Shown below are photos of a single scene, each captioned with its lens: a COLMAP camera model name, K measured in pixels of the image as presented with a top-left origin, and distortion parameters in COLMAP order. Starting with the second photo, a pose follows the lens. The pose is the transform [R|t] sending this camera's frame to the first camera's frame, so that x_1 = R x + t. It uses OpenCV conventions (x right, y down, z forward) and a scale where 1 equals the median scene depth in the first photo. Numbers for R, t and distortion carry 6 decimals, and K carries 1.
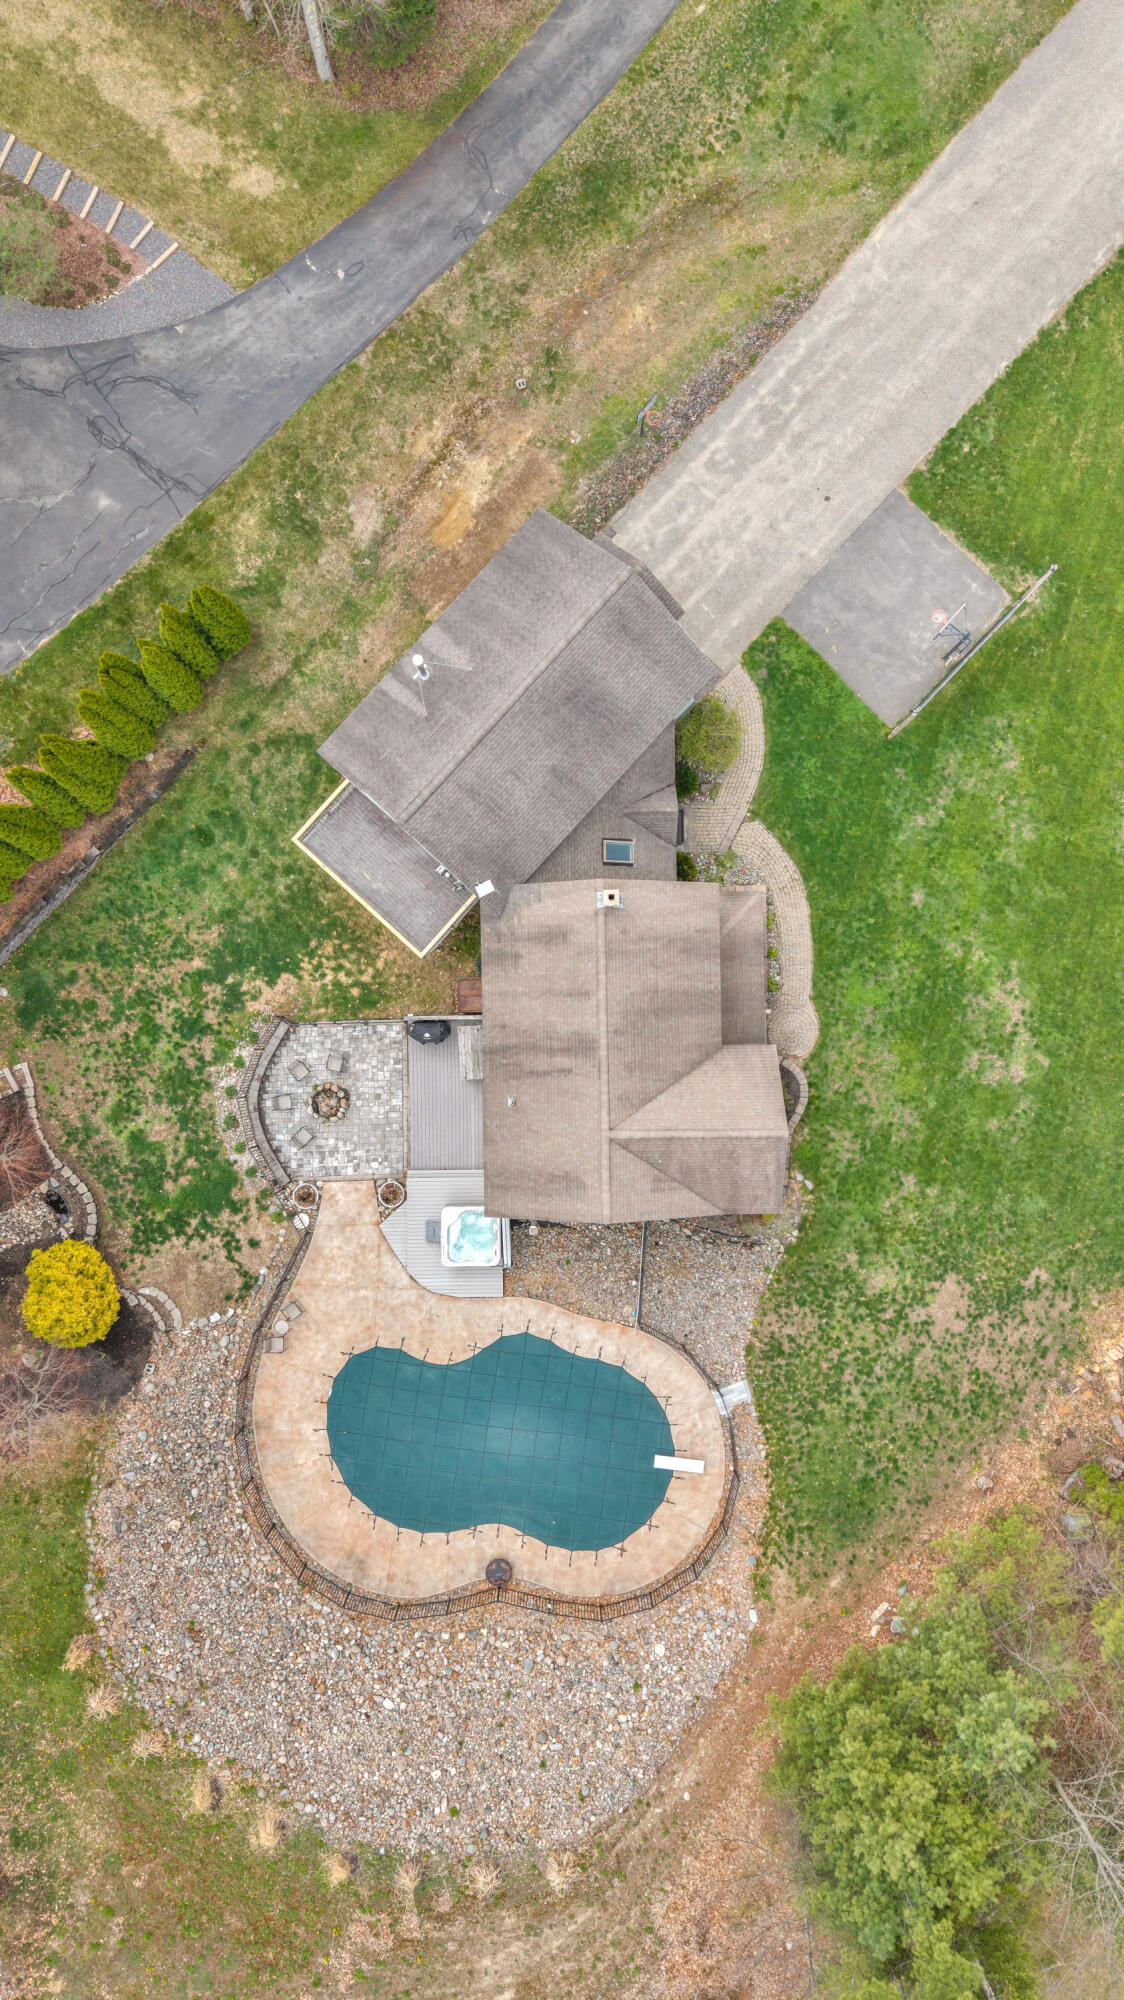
lens RADIAL K [[1340.0, 0, 562.0], [0, 1340.0, 1000.0], [0, 0, 1]] dist [0.022851, -0.019848]
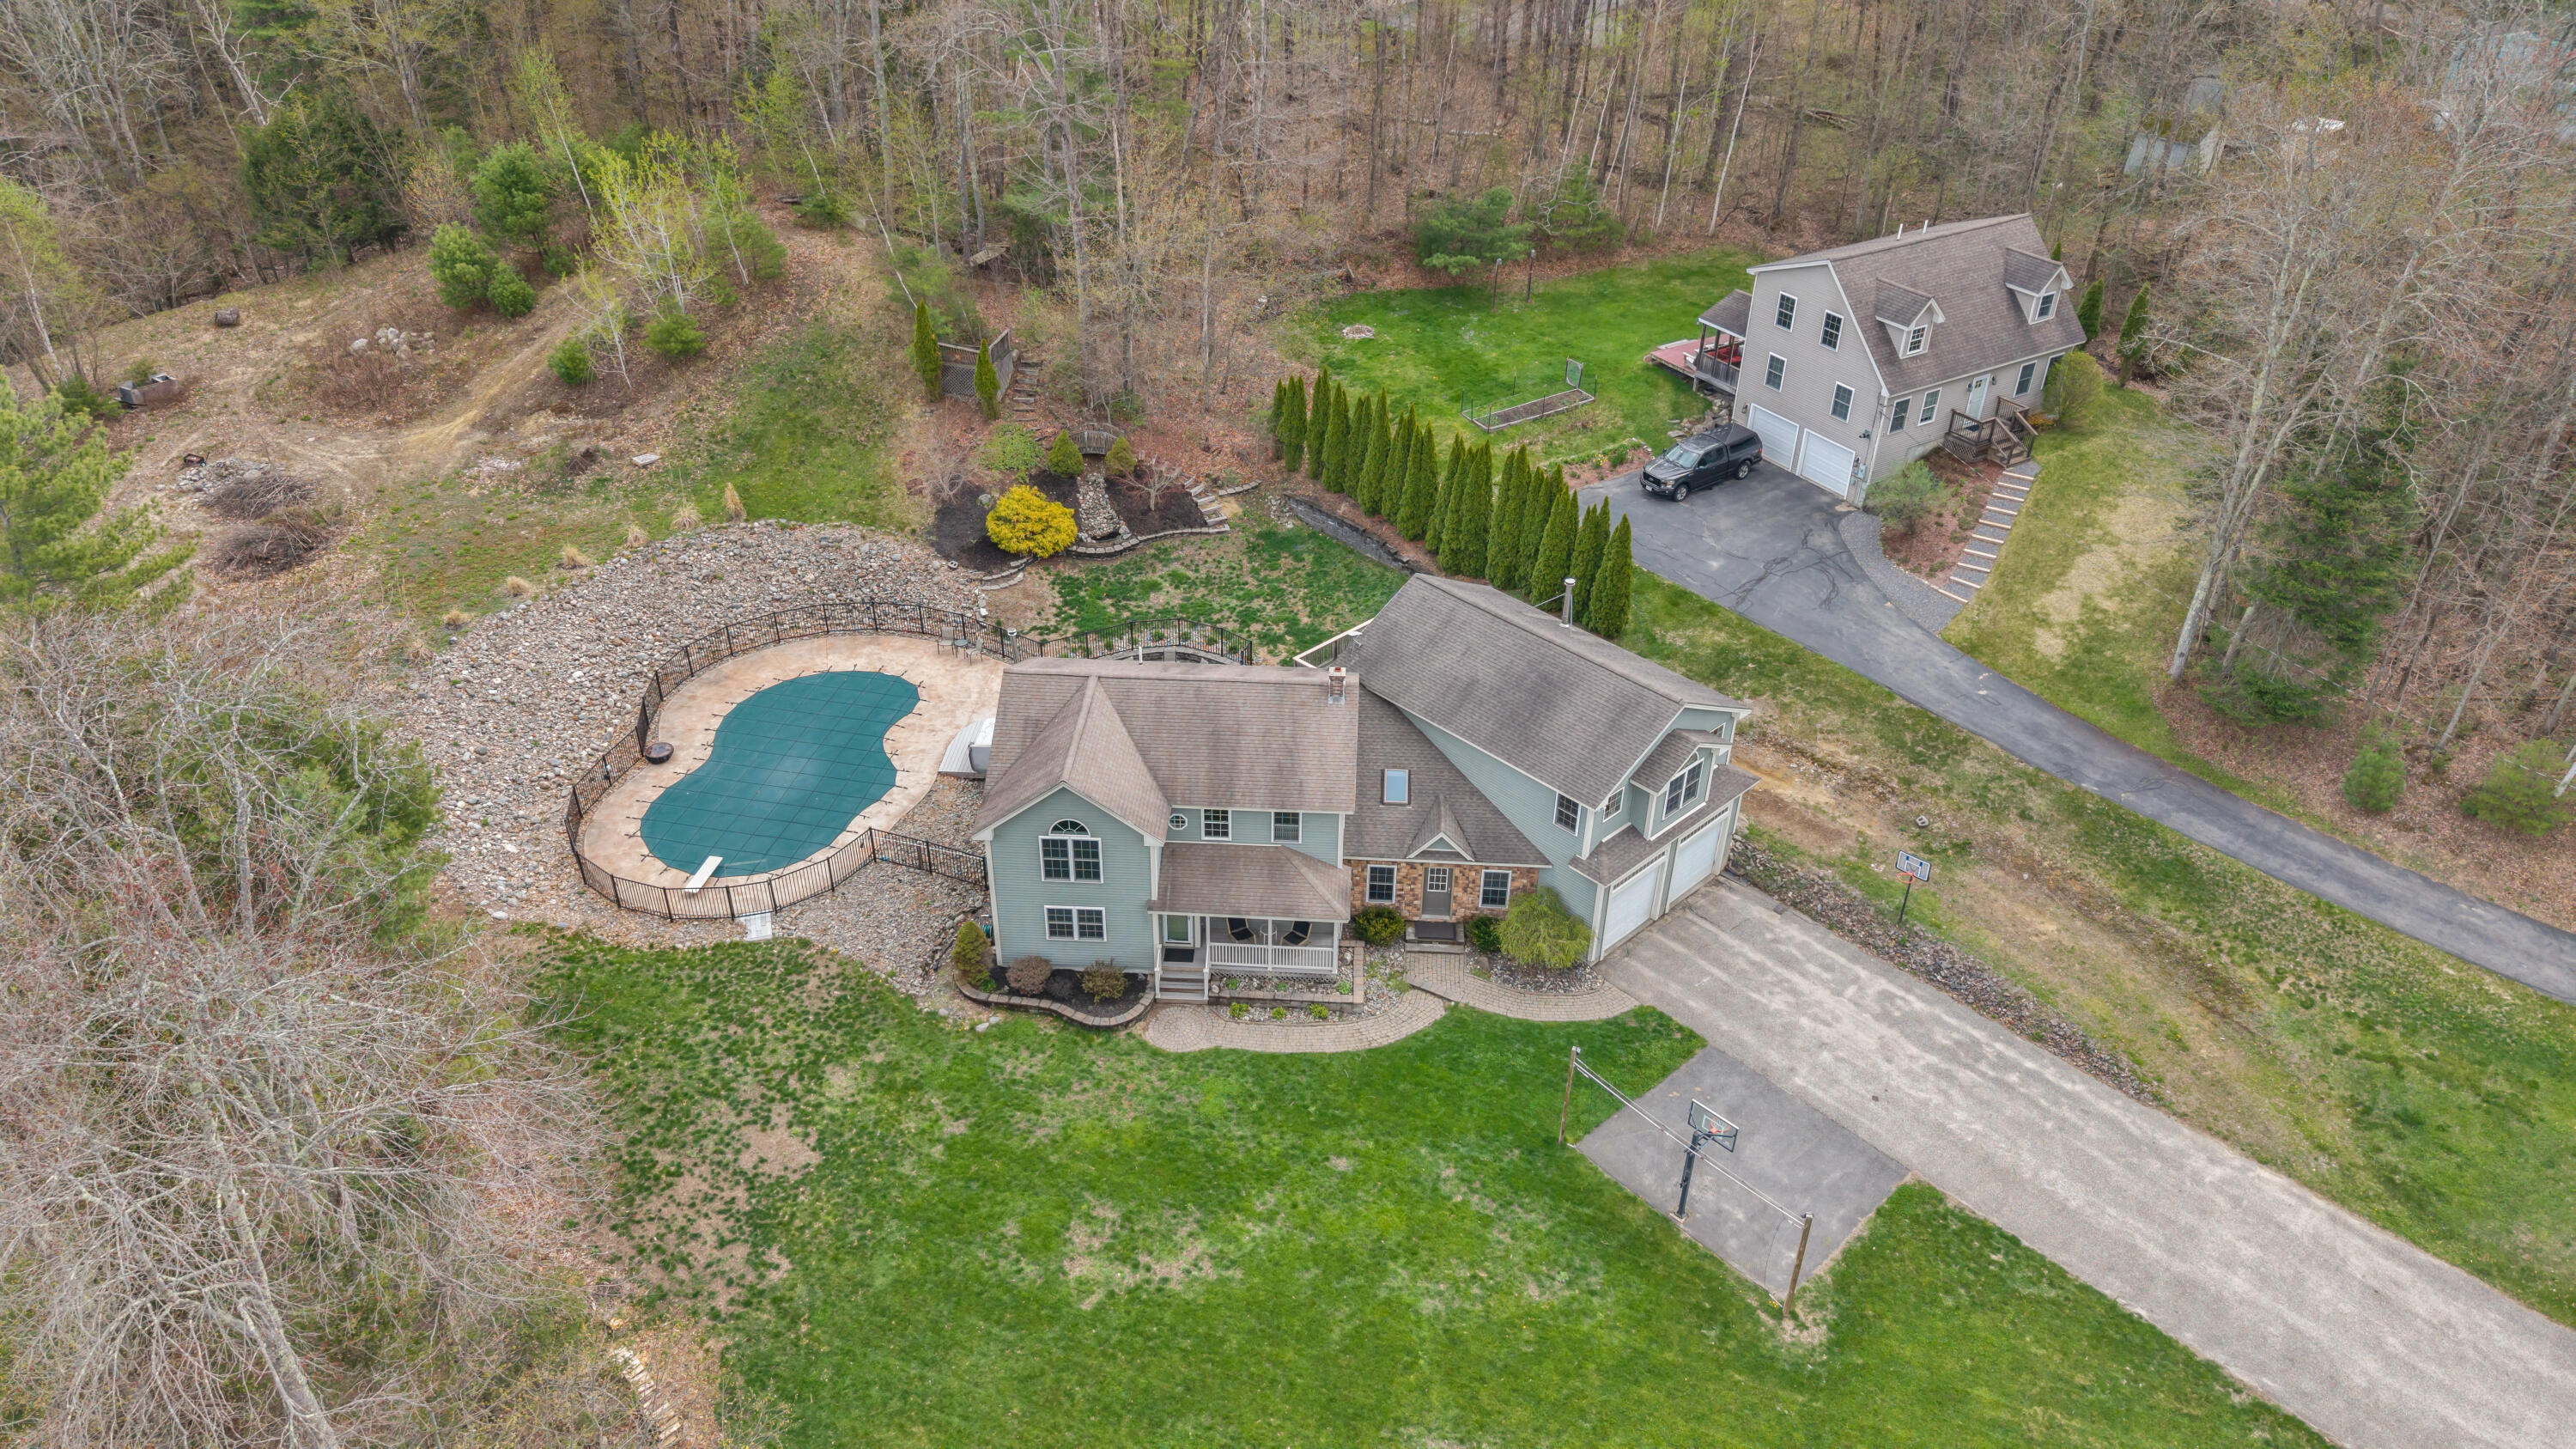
lens RADIAL K [[1726.2, 0, 1288.0], [0, 1726.2, 724.5], [0, 0, 1]] dist [0.022851, -0.019848]
pose [[-0.066711, 0.556275, -0.828316, 0.935367], [-0.997679, -0.025857, 0.062987, -0.103728], [0.013620, 0.830596, 0.556709, 0.291295]]
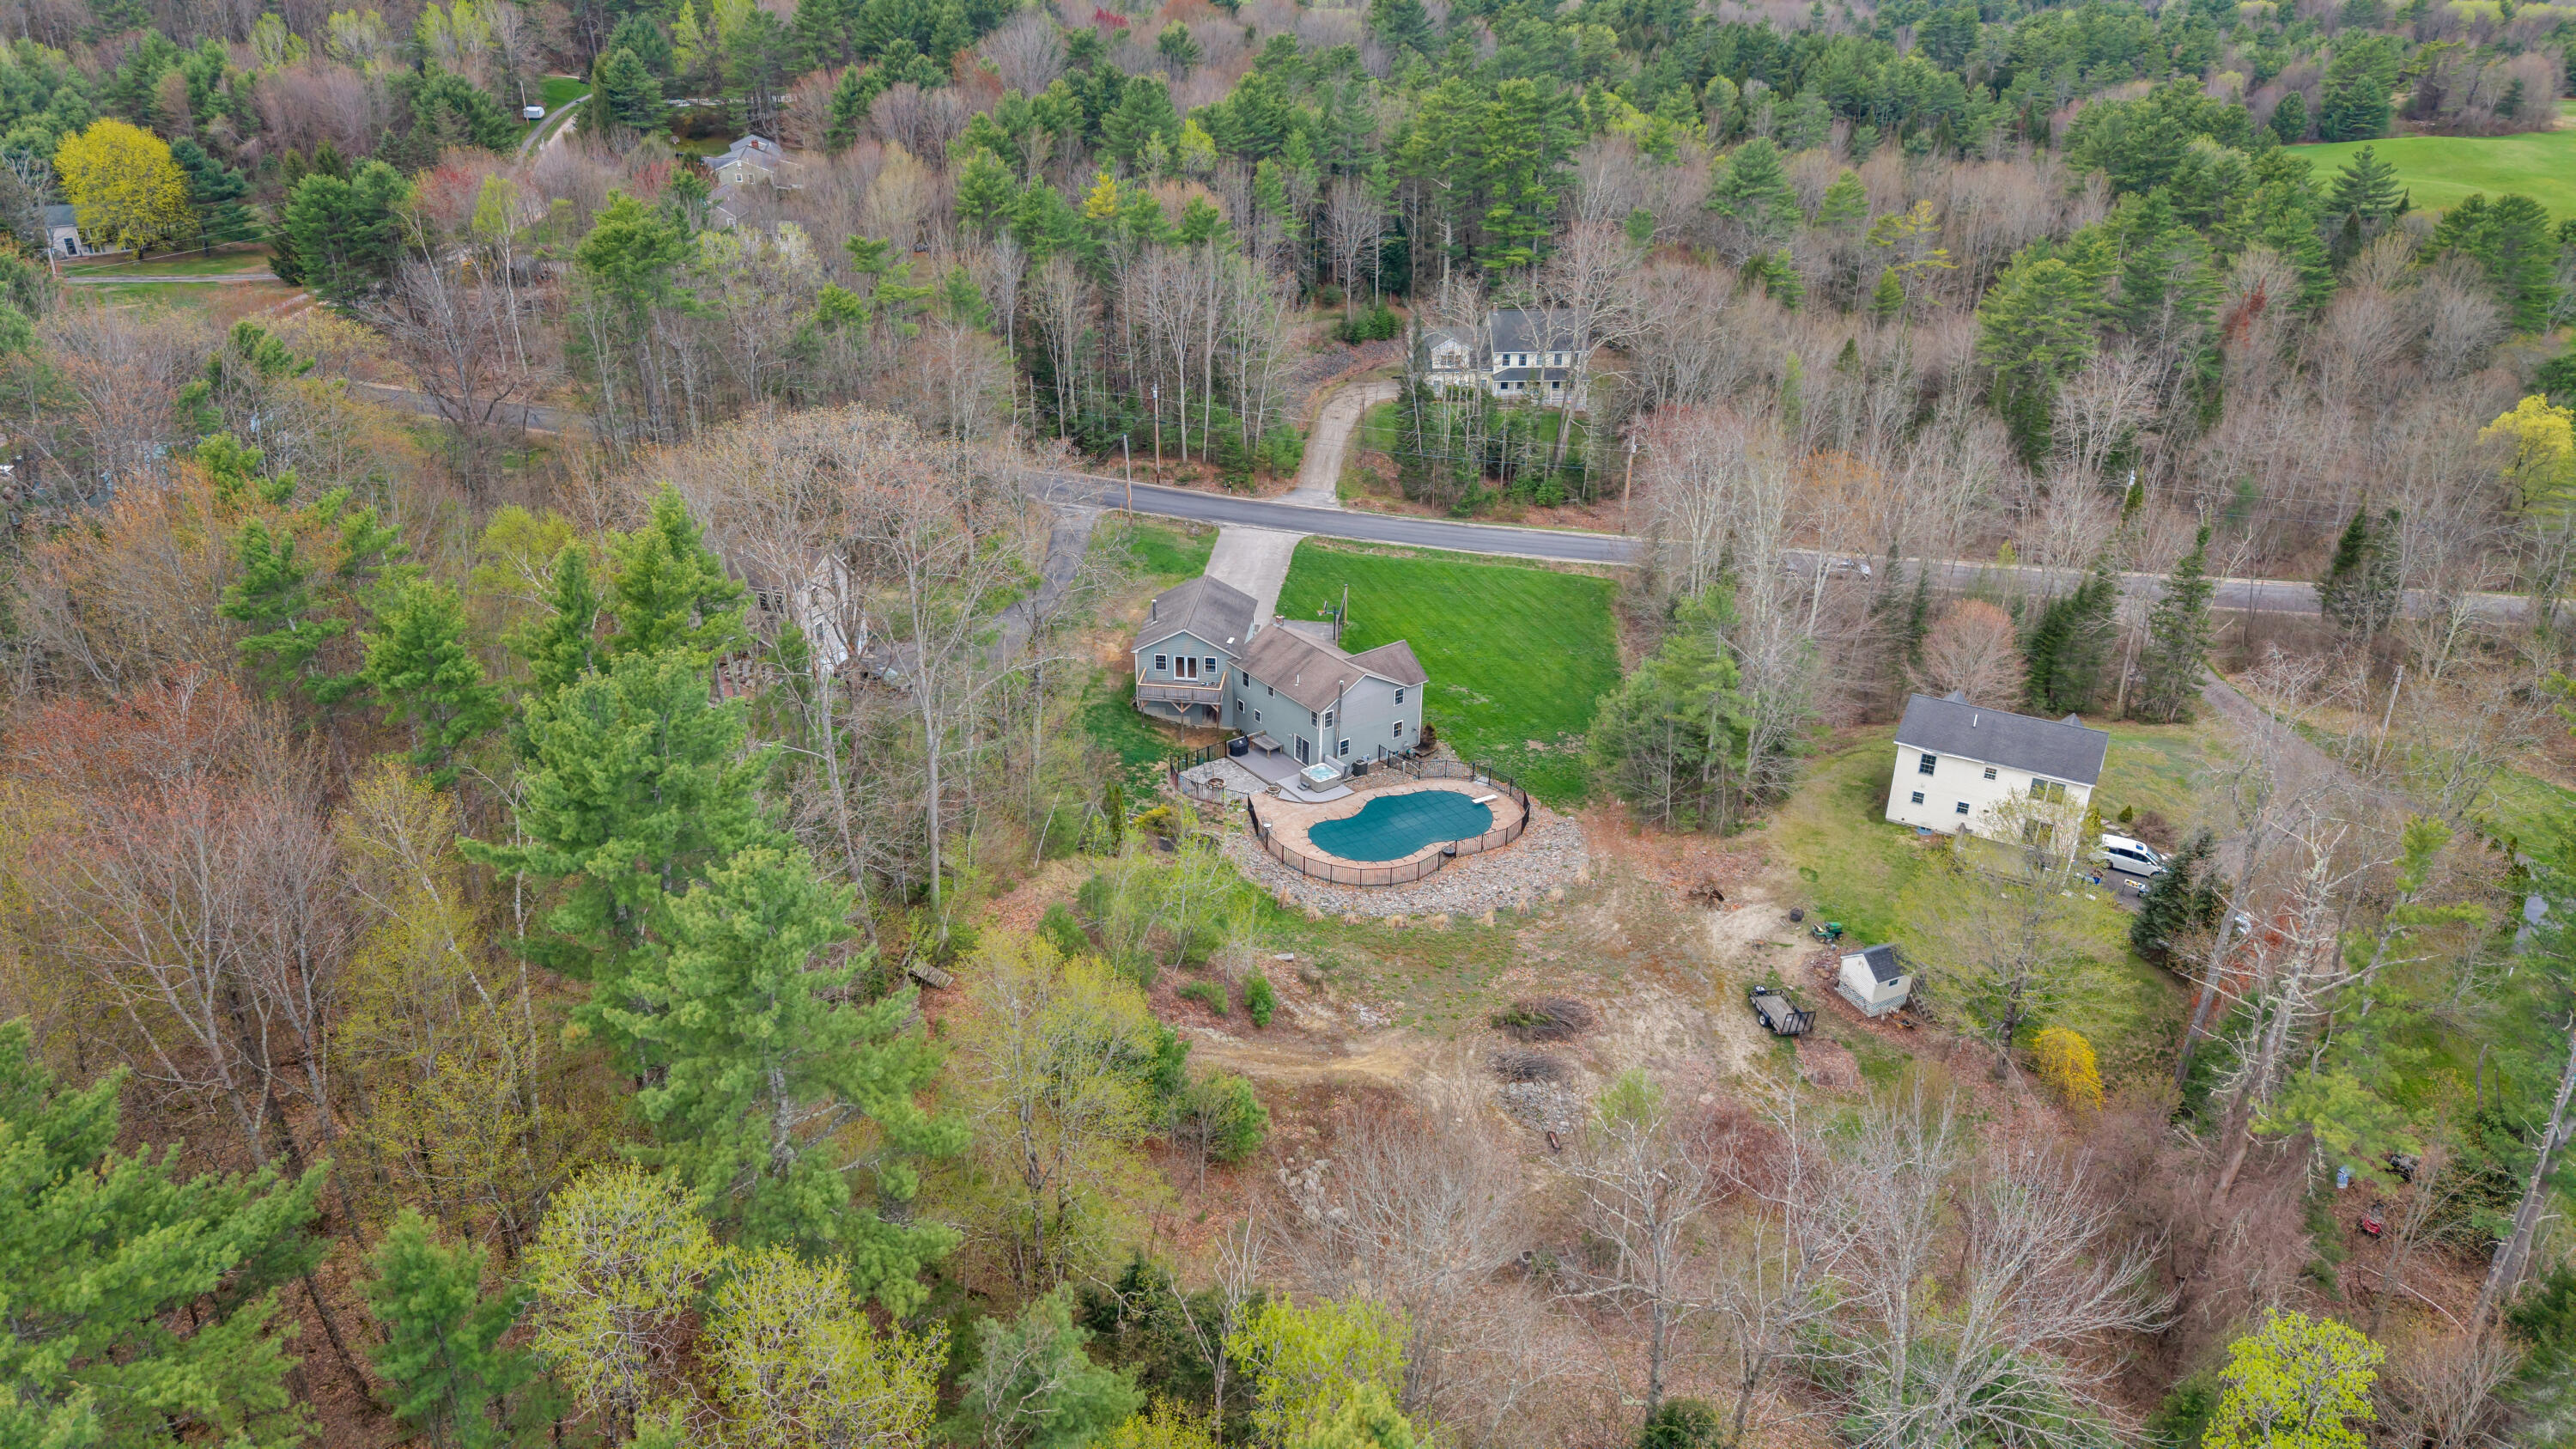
lens RADIAL K [[1732.2, 0, 1284.7], [0, 1732.2, 657.9], [0, 0, 1]] dist [0.091694, -0.060744]
pose [[0.807871, -0.226736, 0.544000, -1.375008], [0.588637, 0.356112, -0.725734, 1.826273], [-0.029175, 0.906518, 0.421158, -0.169253]]
